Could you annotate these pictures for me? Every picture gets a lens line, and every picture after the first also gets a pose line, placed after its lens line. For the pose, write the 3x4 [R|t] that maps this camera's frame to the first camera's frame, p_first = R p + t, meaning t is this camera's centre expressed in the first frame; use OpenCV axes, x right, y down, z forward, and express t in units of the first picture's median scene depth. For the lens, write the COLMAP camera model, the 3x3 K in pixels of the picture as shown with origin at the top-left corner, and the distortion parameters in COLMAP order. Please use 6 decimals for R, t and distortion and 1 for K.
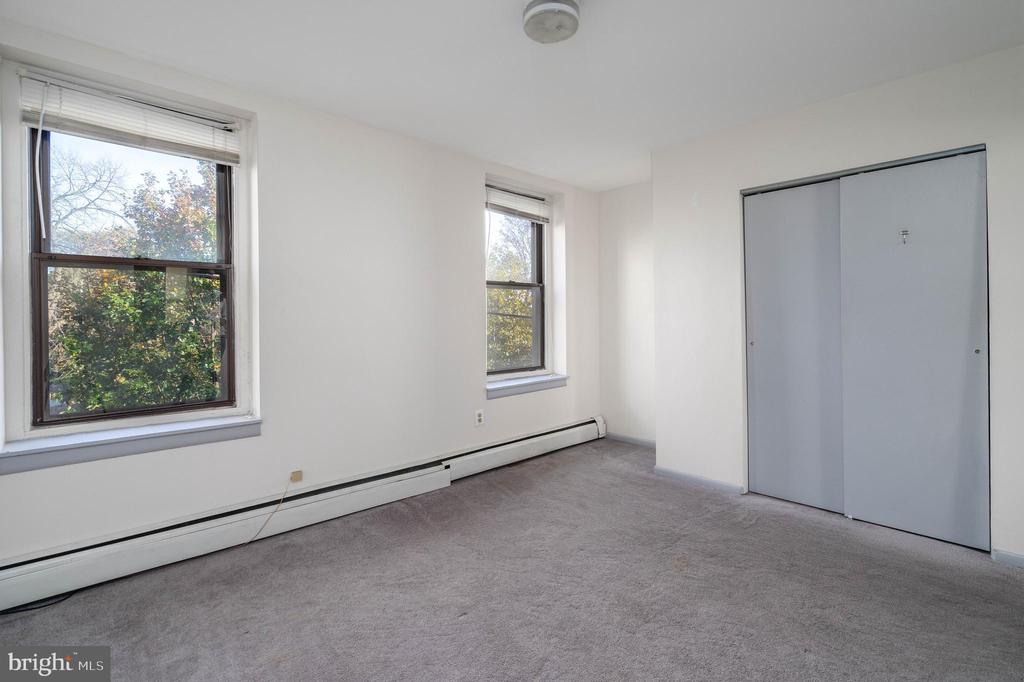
lens RADIAL K [[474.9, 0, 509.7], [0, 474.9, 324.0], [0, 0, 1]] dist [-0.008869, -0.000854]
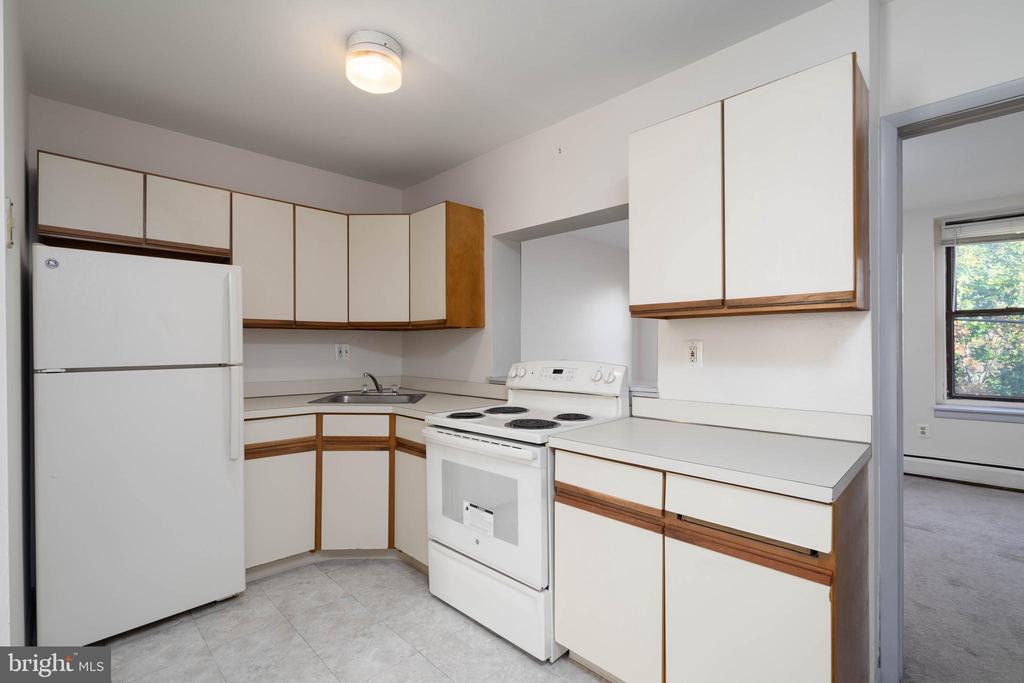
lens RADIAL K [[474.9, 0, 512.9], [0, 474.9, 346.2], [0, 0, 1]] dist [-0.008869, -0.000854]
pose [[0.032701, 0.030221, -0.999008, 1.160607], [0.017145, 0.999379, 0.030793, -0.073143], [0.999318, -0.018135, 0.032162, -0.064989]]
